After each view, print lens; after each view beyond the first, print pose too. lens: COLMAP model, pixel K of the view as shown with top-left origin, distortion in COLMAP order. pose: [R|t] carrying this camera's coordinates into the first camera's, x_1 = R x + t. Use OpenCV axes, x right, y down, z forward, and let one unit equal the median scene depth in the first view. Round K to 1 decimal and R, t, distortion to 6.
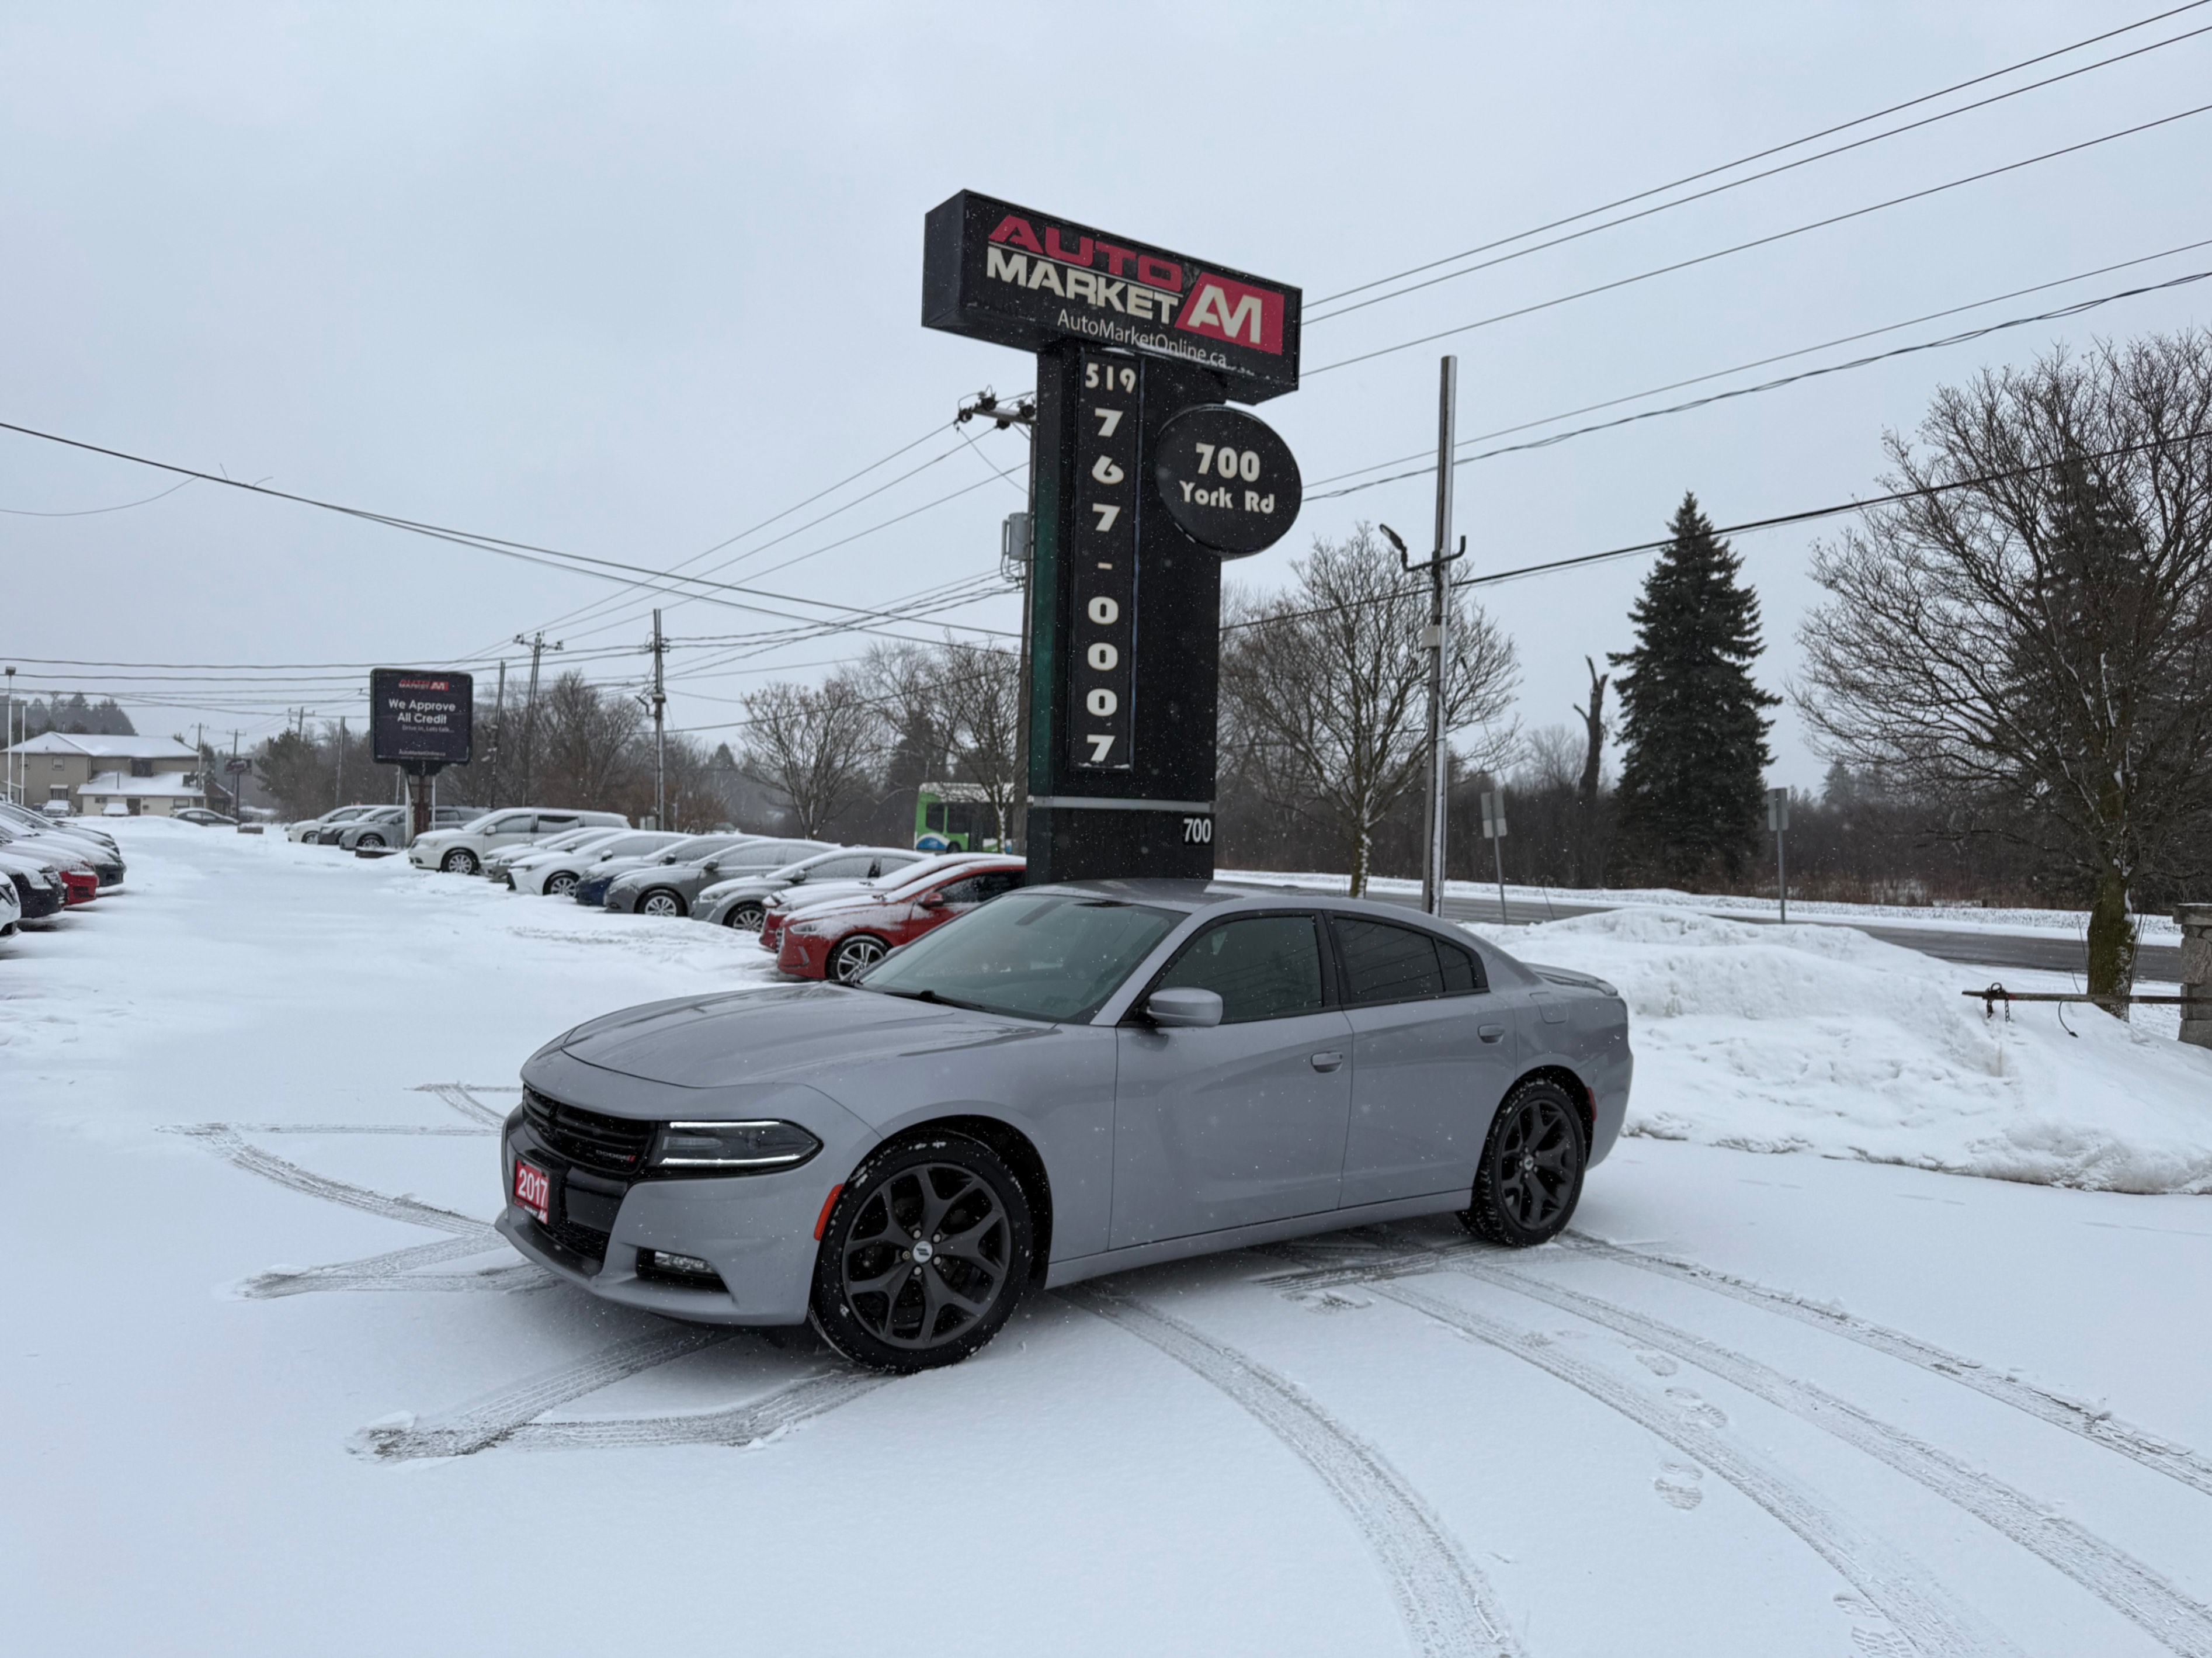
lens RADIAL K [[1567.1, 0, 1090.7], [0, 1567.1, 835.4], [0, 0, 1]] dist [0.094028, -0.140301]
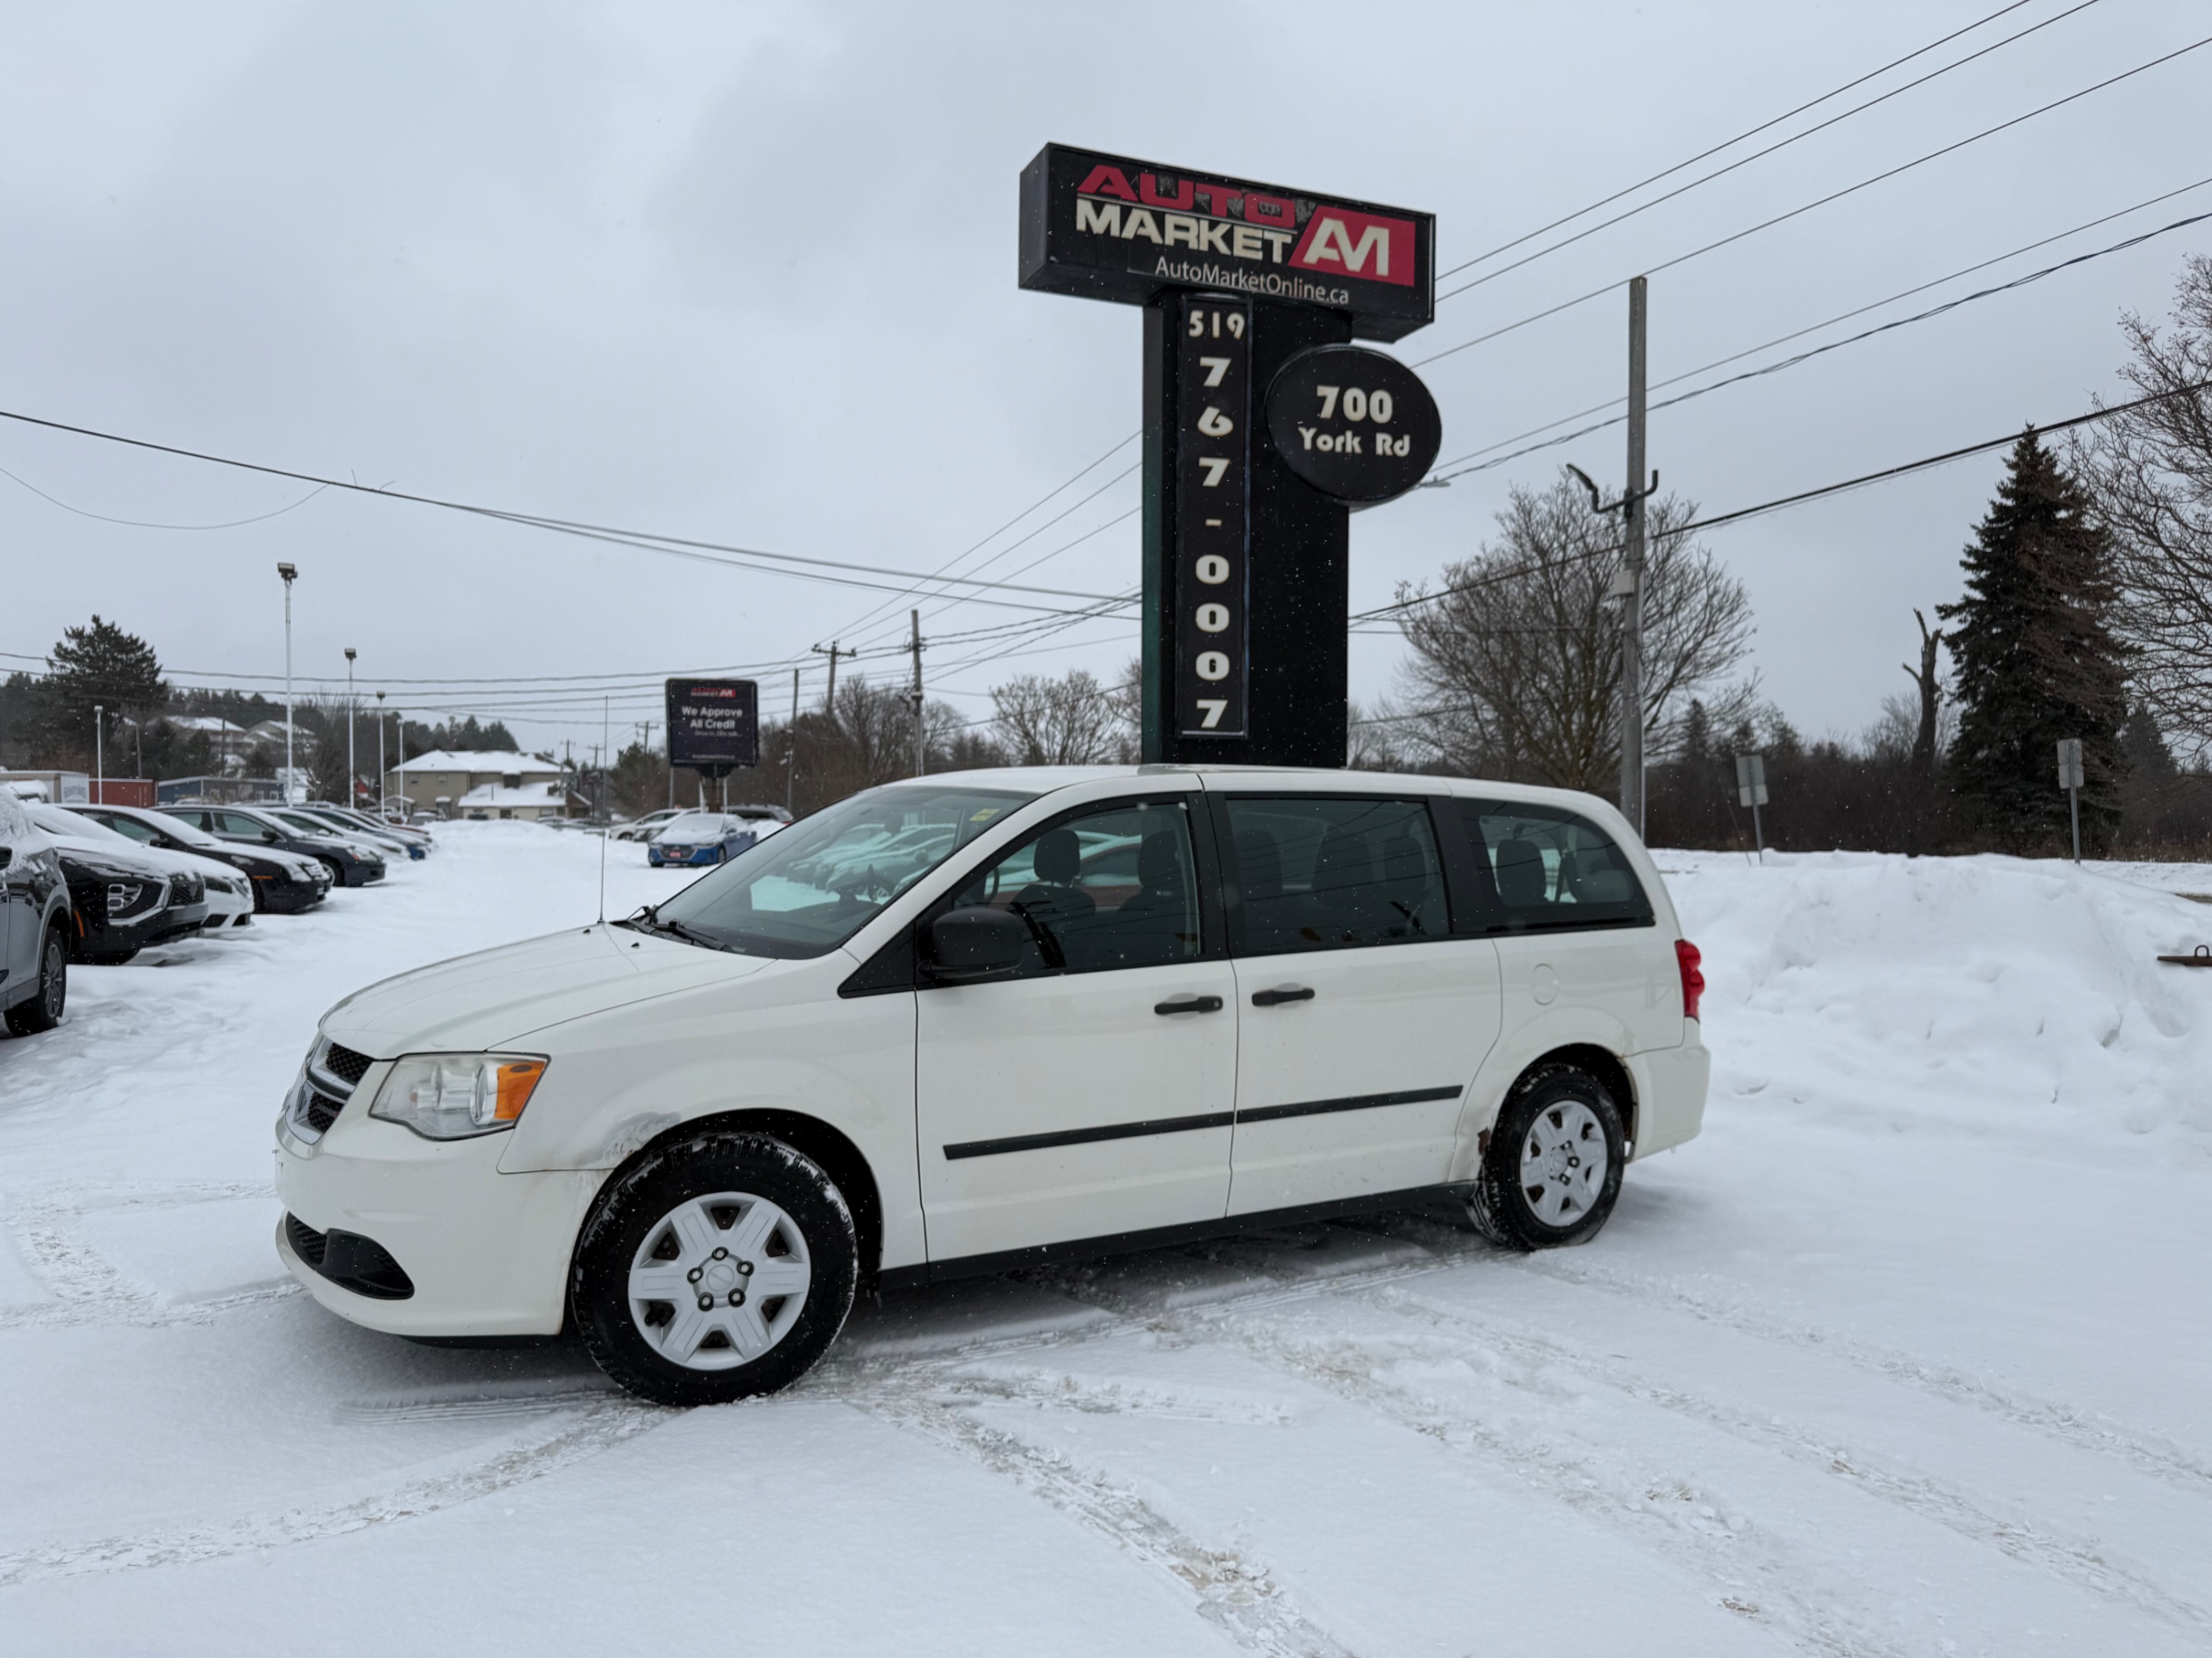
lens RADIAL K [[1559.3, 0, 1102.8], [0, 1559.3, 825.3], [0, 0, 1]] dist [0.106208, -0.175429]
pose [[0.979973, -0.023008, -0.197799, 0.099016], [0.022468, 0.999735, -0.004970, 0.012627], [0.197861, 0.000426, 0.980230, 0.041260]]
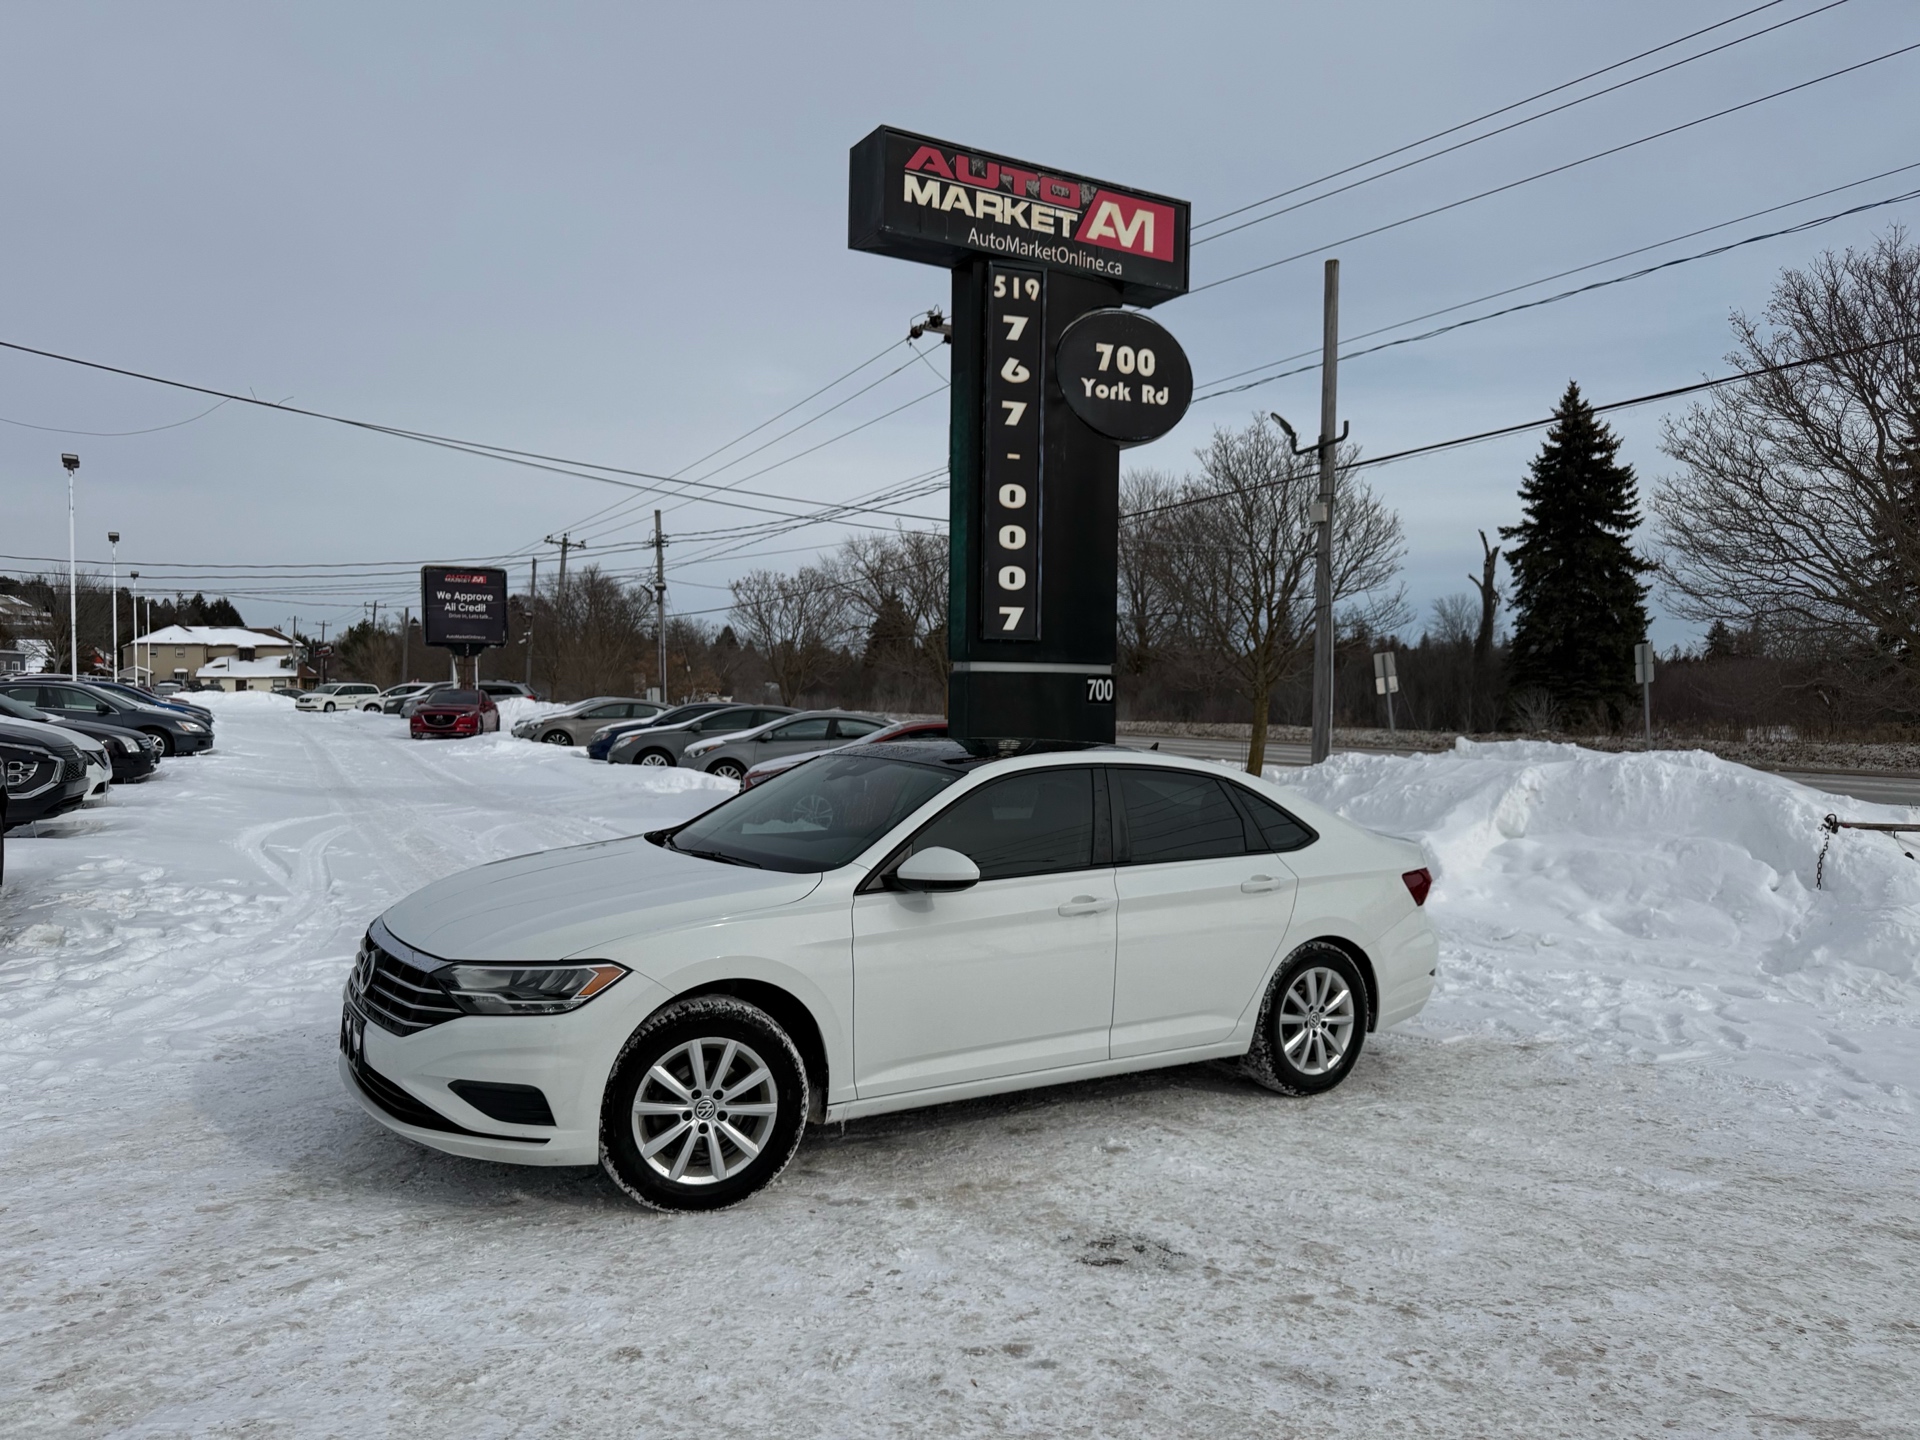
lens RADIAL K [[1354.3, 0, 950.9], [0, 1354.3, 720.7], [0, 0, 1]] dist [0.105637, -0.168926]
pose [[0.997424, -0.013640, -0.070426, 0.023544], [0.014684, 0.999789, 0.014332, 0.003011], [0.070216, -0.015329, 0.997414, 0.016065]]
